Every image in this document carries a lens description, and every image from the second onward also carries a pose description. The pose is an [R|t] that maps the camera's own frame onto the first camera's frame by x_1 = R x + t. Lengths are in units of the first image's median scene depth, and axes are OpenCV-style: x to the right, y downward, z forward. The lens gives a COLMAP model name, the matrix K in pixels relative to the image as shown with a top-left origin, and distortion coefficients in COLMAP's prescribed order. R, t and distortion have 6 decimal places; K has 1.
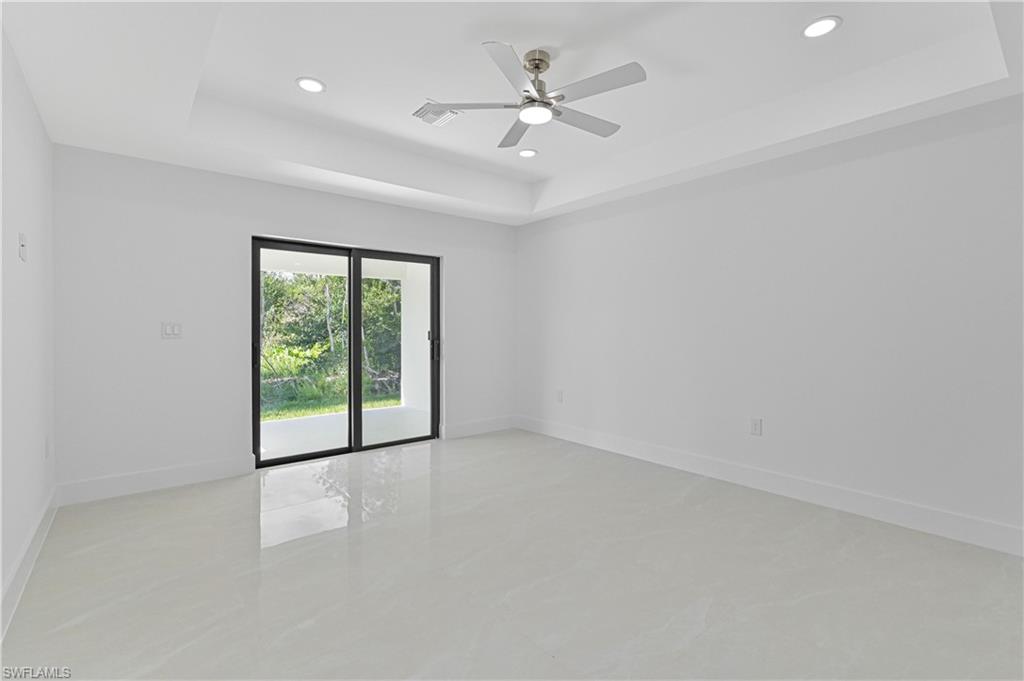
lens RADIAL K [[469.7, 0, 517.4], [0, 469.7, 330.0], [0, 0, 1]] dist [0.003262, 0.000086]
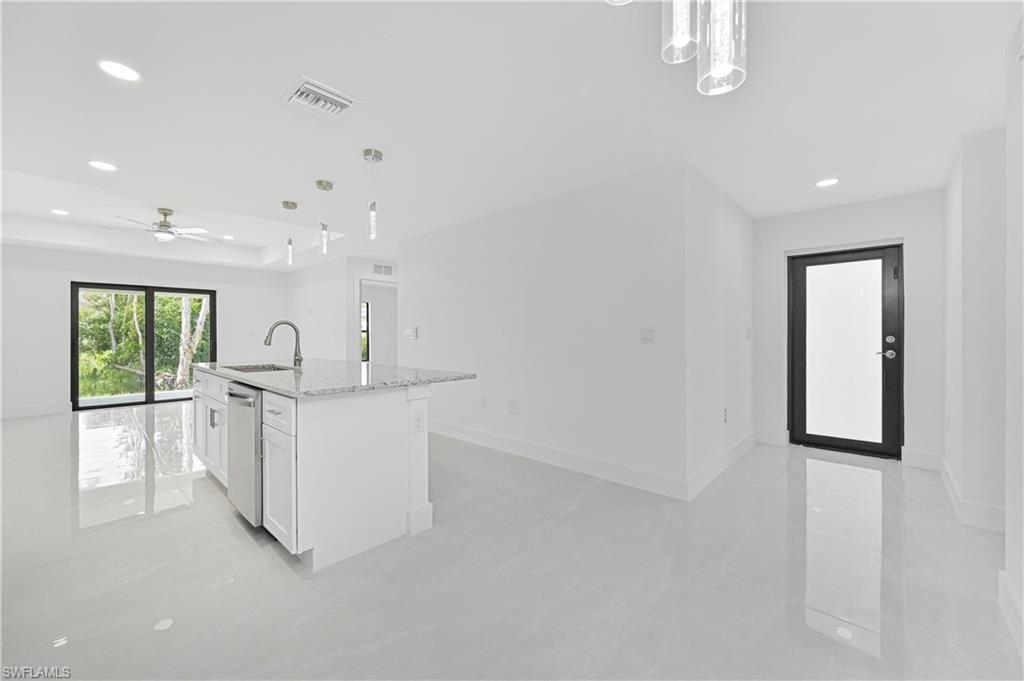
lens RADIAL K [[402.8, 0, 519.7], [0, 402.8, 333.9], [0, 0, 1]] dist [-0.003086, 0.000644]
pose [[0.995870, -0.001253, 0.090778, 0.880859], [0.001376, 0.999998, -0.001293, 0.004620], [-0.090777, 0.001413, 0.995870, -0.601281]]
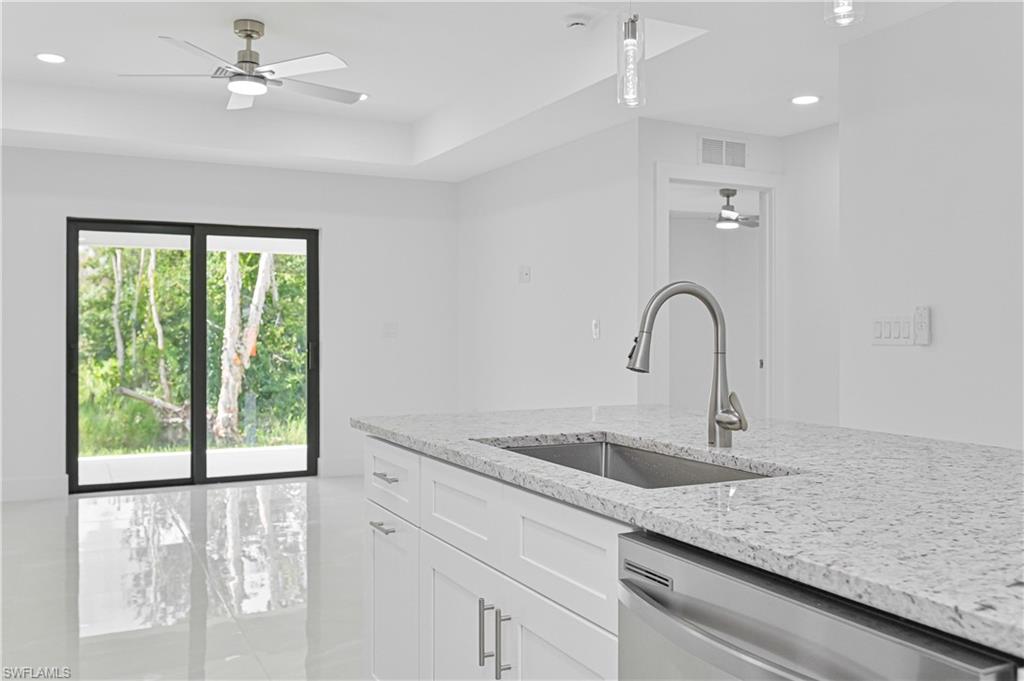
lens RADIAL K [[897.0, 0, 551.7], [0, 897.0, 323.4], [0, 0, 1]] dist [-0.015704, -0.011982]
pose [[0.970704, -0.003774, -0.240248, 0.583267], [0.002122, 0.999972, -0.007136, 0.003284], [0.240268, 0.006417, 0.970685, -0.302491]]
